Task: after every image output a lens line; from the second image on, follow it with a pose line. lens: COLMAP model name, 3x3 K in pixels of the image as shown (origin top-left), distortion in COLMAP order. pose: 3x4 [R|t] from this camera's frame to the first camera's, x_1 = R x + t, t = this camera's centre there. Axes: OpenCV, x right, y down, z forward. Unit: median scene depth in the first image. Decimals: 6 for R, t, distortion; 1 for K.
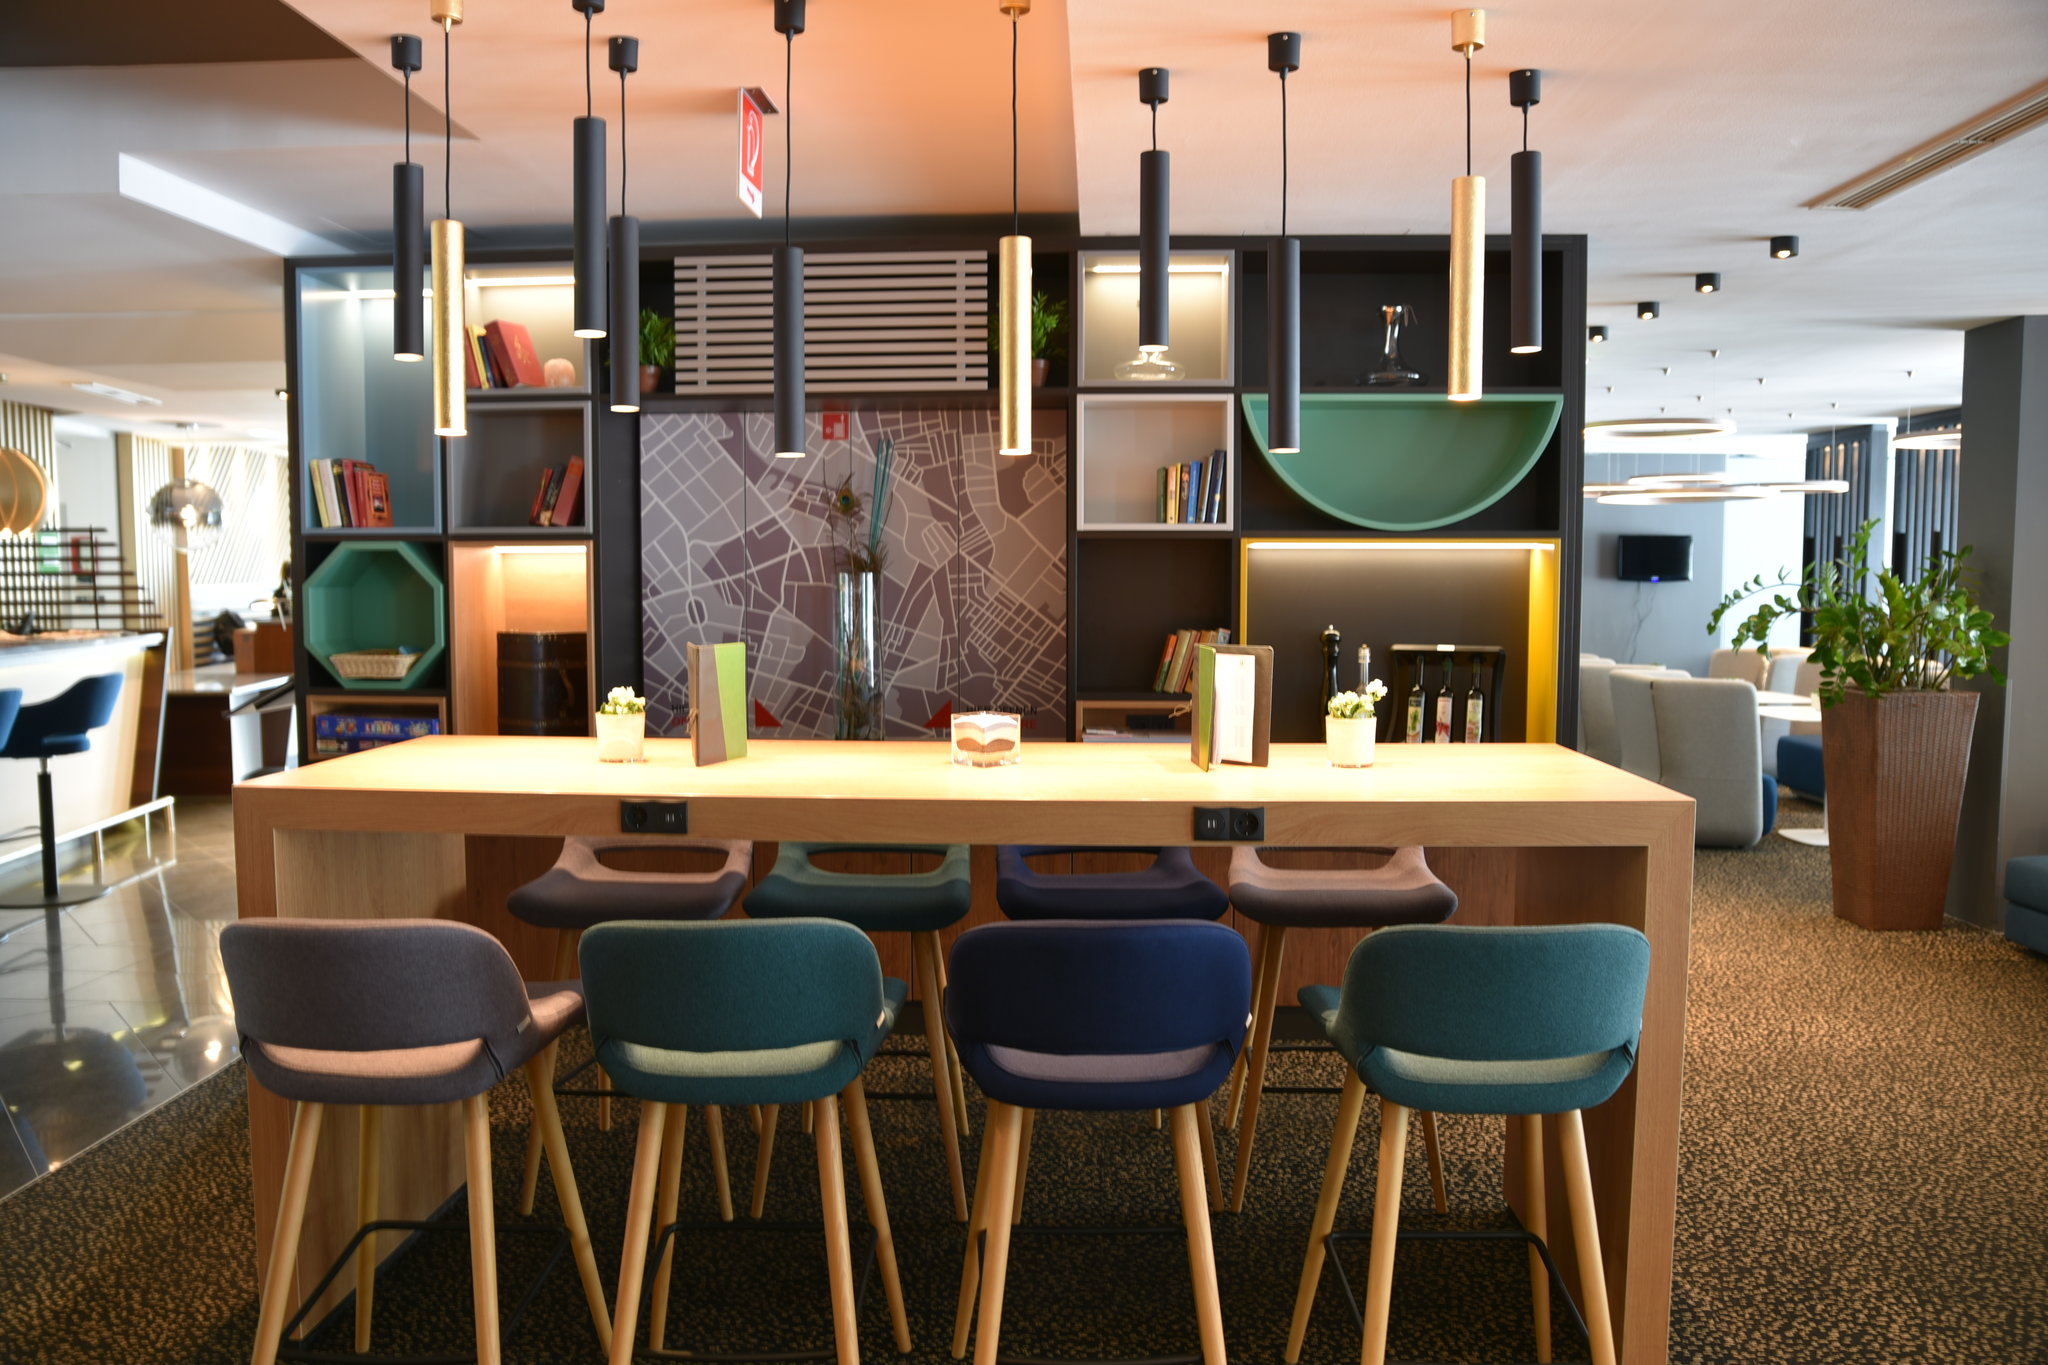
lens RADIAL K [[1412.5, 0, 1024.0], [0, 1412.5, 682.5], [0, 0, 1]] dist [-0.043767, 0.002620]
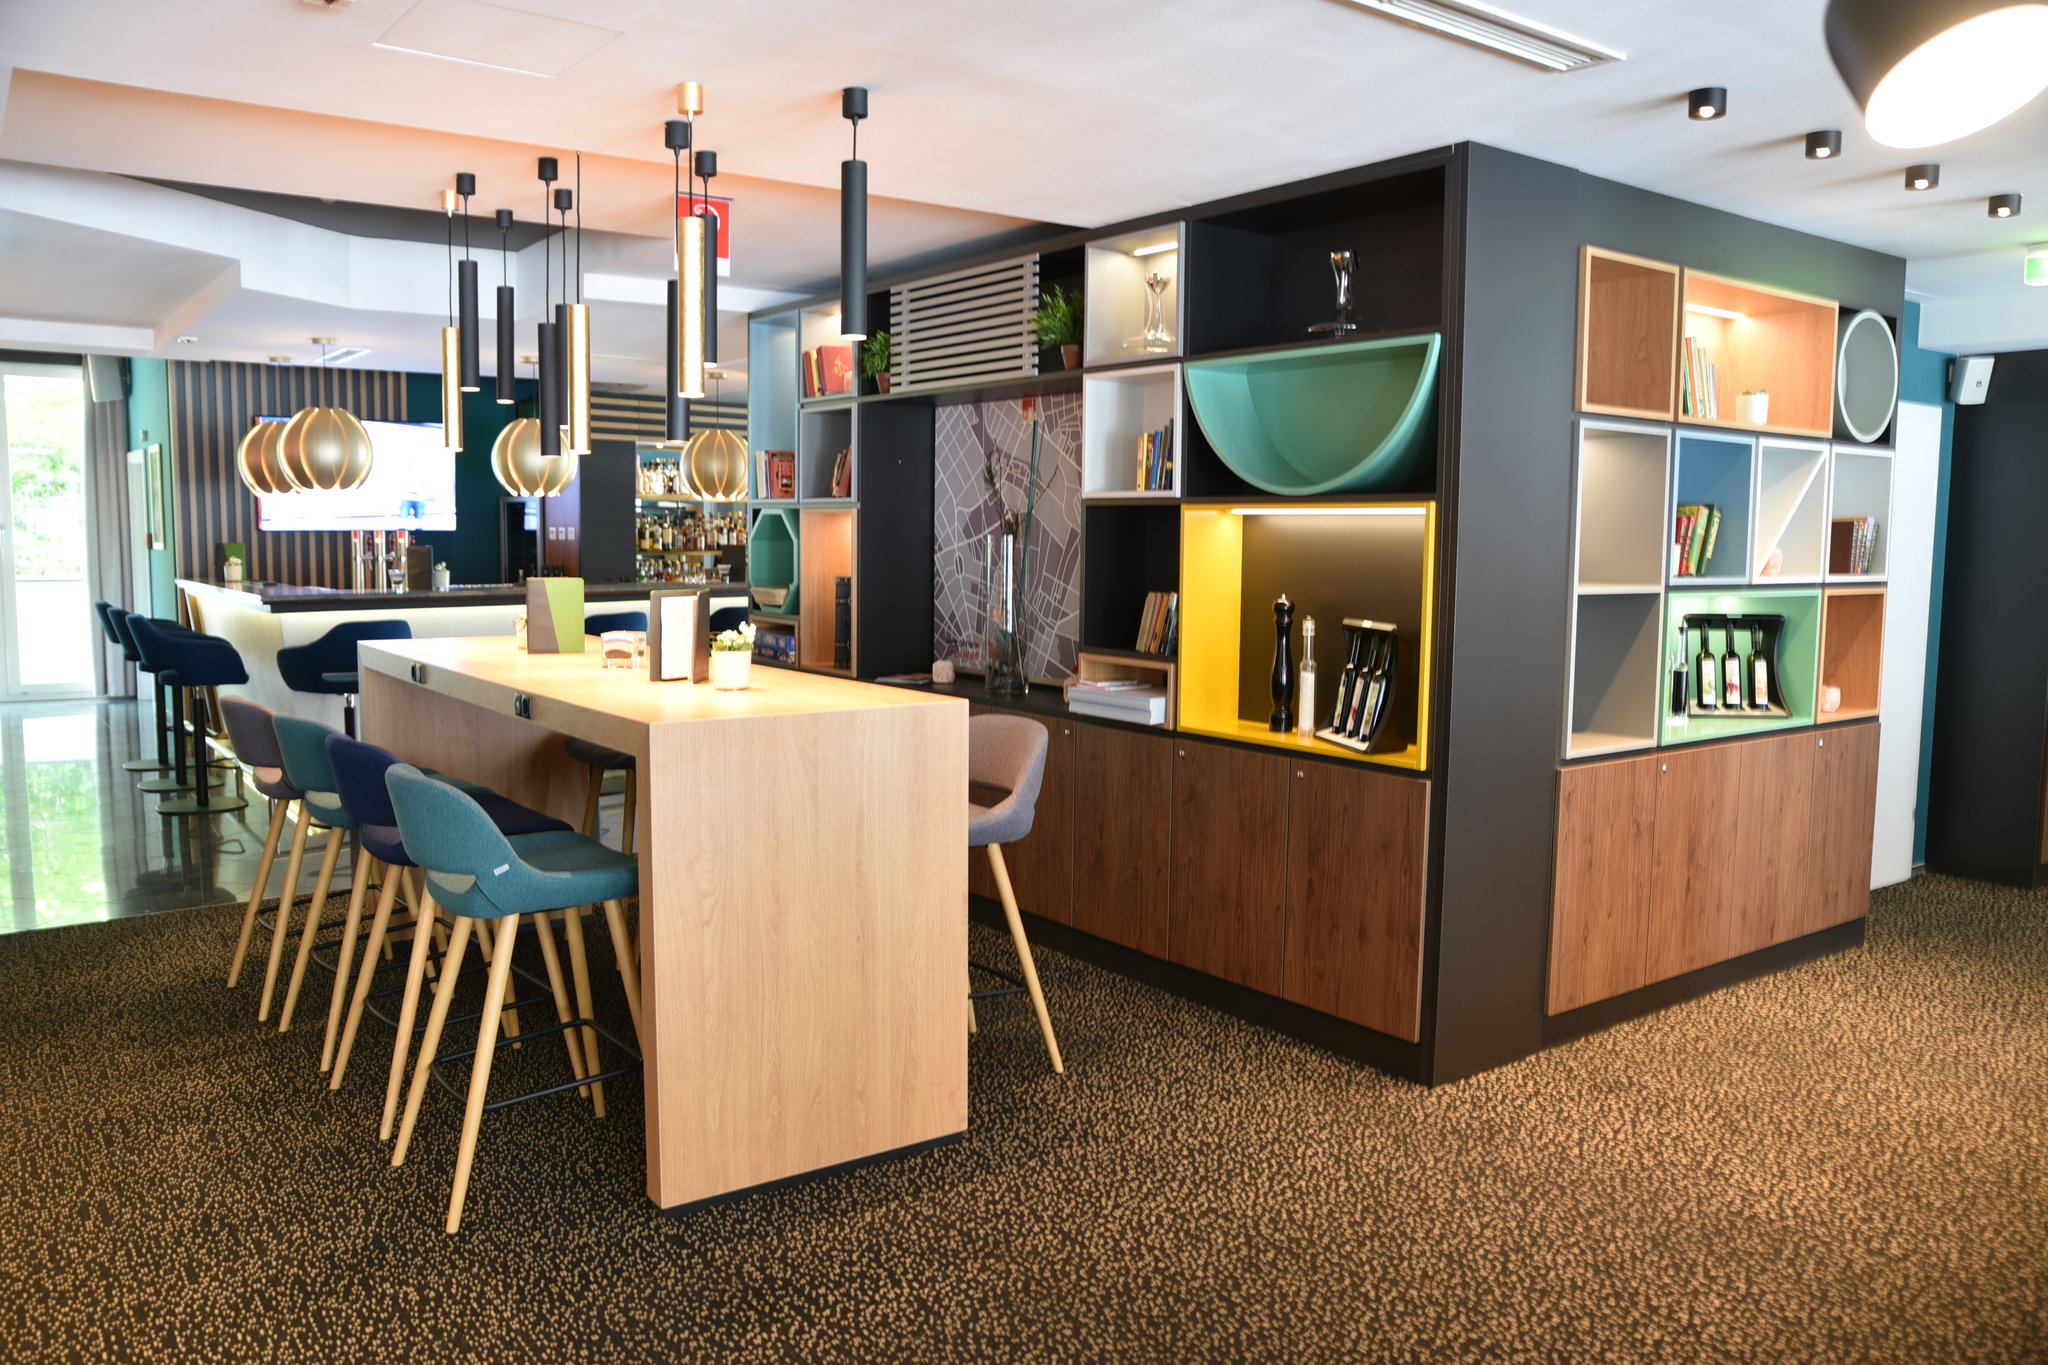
lens RADIAL K [[1444.4, 0, 1024.0], [0, 1444.4, 682.5], [0, 0, 1]] dist [-0.002512, -0.001205]
pose [[0.666537, 0.086733, -0.740409, 0.840545], [-0.070159, 0.996099, 0.053526, -0.021273], [0.742163, 0.016269, 0.670022, 0.210361]]
